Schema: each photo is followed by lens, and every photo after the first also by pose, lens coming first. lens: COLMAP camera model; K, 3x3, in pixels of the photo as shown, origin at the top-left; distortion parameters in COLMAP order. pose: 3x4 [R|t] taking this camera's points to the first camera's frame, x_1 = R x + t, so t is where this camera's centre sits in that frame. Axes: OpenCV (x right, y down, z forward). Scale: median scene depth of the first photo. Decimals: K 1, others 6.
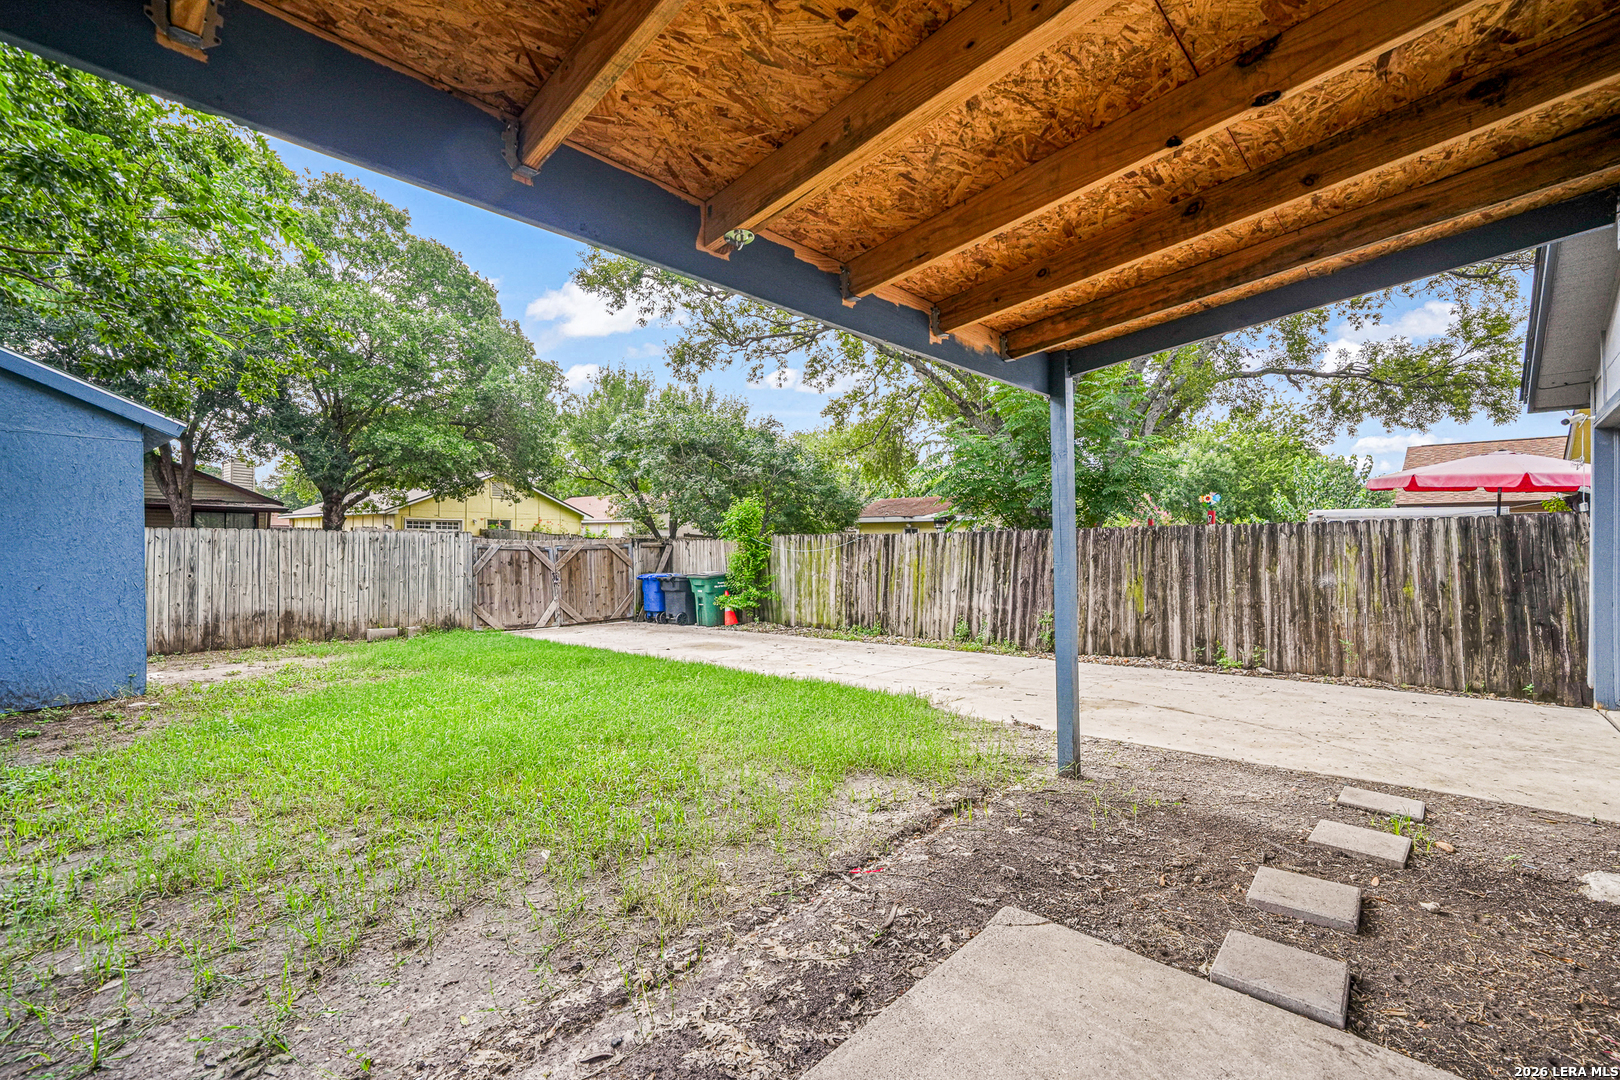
lens RADIAL K [[678.0, 0, 810.0], [0, 678.0, 540.0], [0, 0, 1]] dist [0.009257, 0.000549]
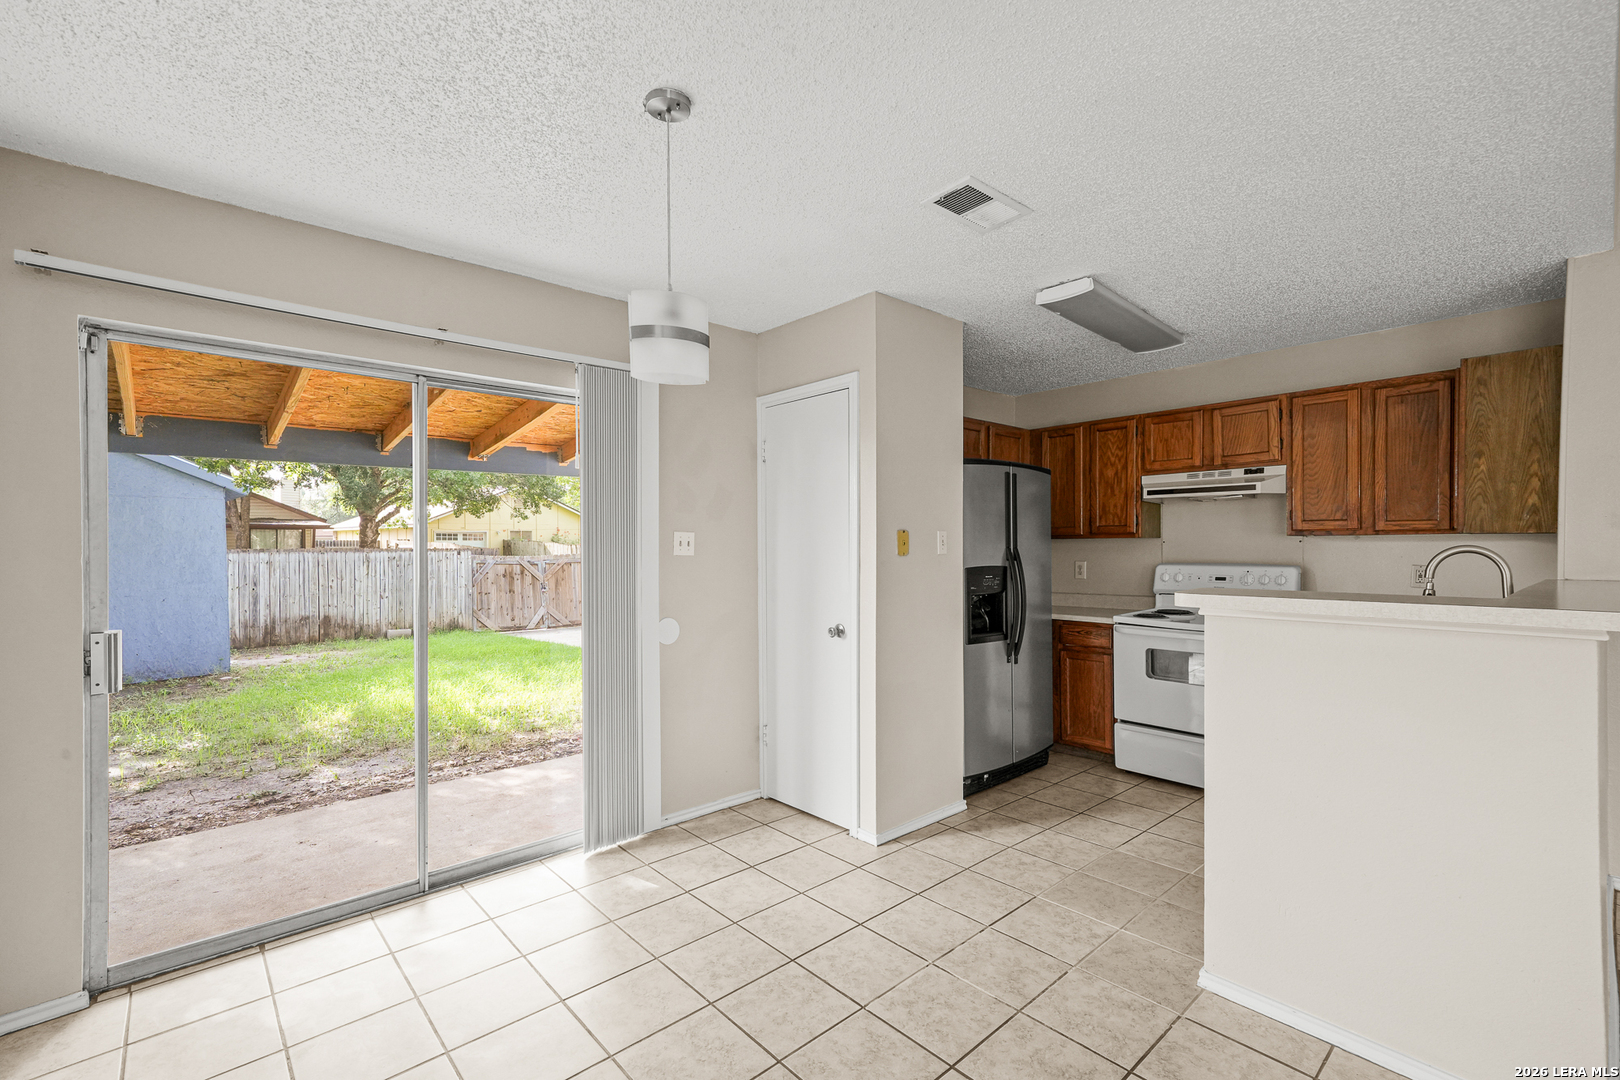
lens RADIAL K [[711.6, 0, 816.0], [0, 711.6, 550.4], [0, 0, 1]] dist [0.008695, 0.000252]
pose [[0.998047, -0.010553, -0.061564, 0.223746], [0.011353, 0.999855, 0.012671, -0.023680], [0.061422, -0.013345, 0.998023, -0.265856]]
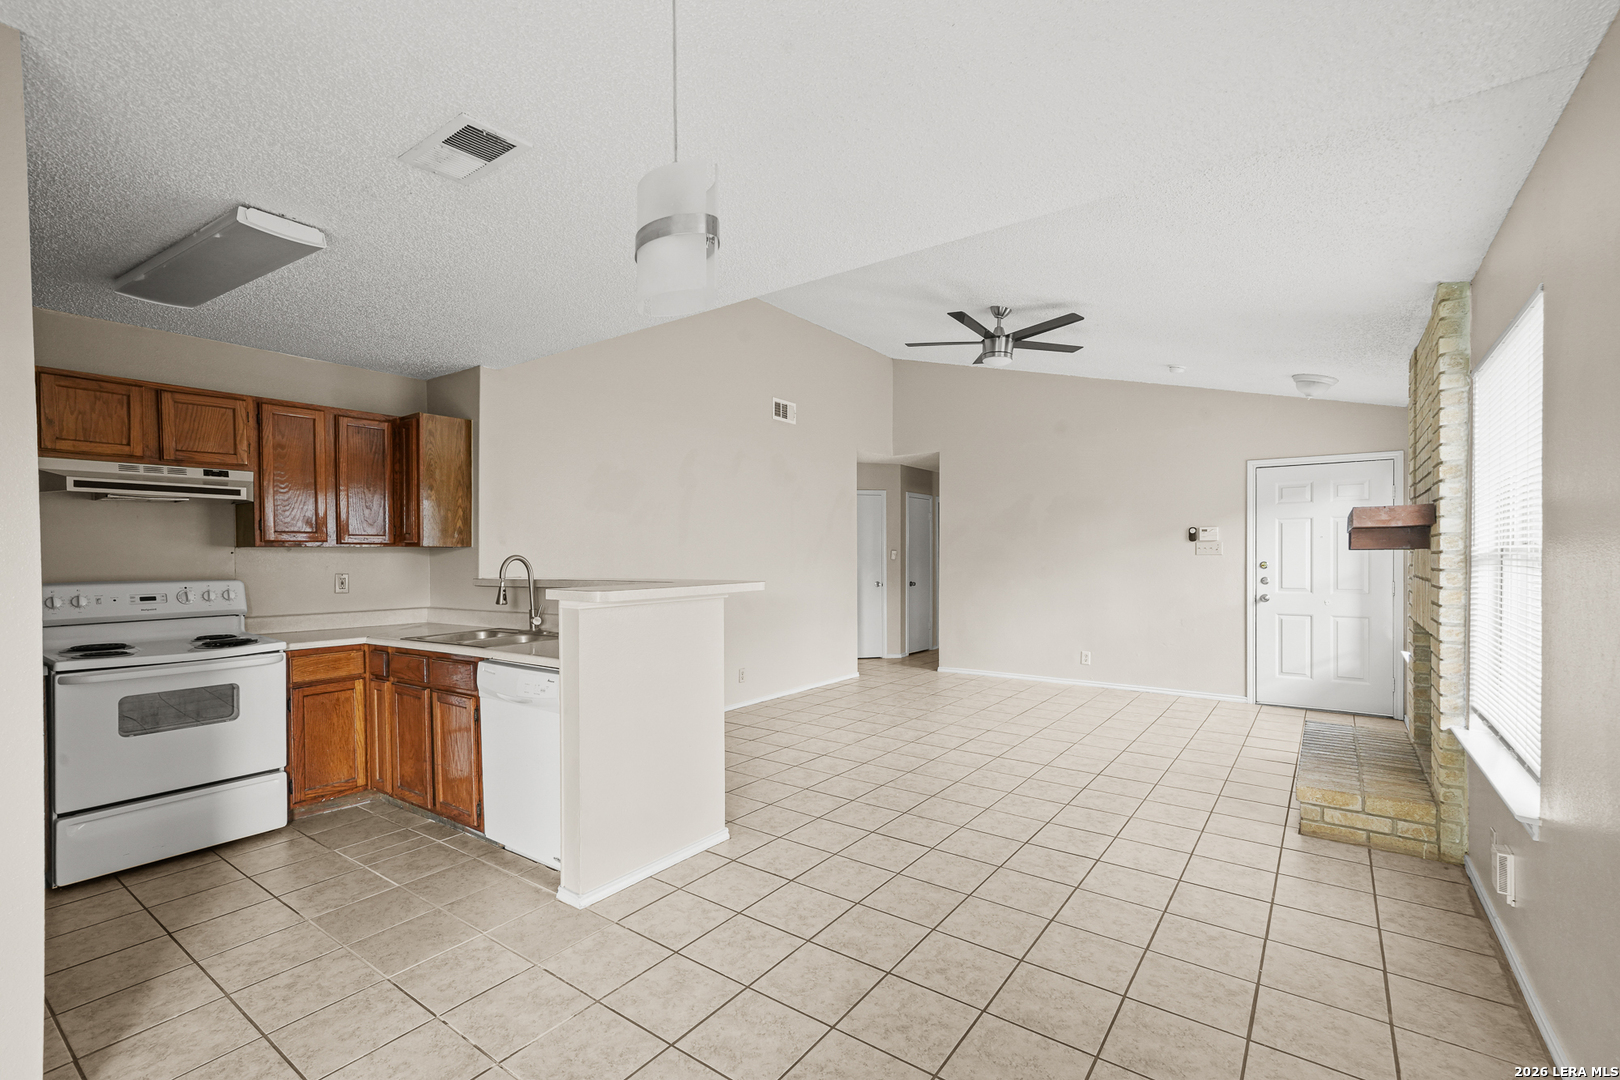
lens RADIAL K [[713.4, 0, 806.6], [0, 713.4, 558.1], [0, 0, 1]] dist [0.009417, 0.000135]
pose [[-0.139497, -0.013749, 0.990127, 0.065933], [-0.001191, 0.999905, 0.013717, -0.023364], [-0.990222, 0.000735, -0.139500, -0.107718]]
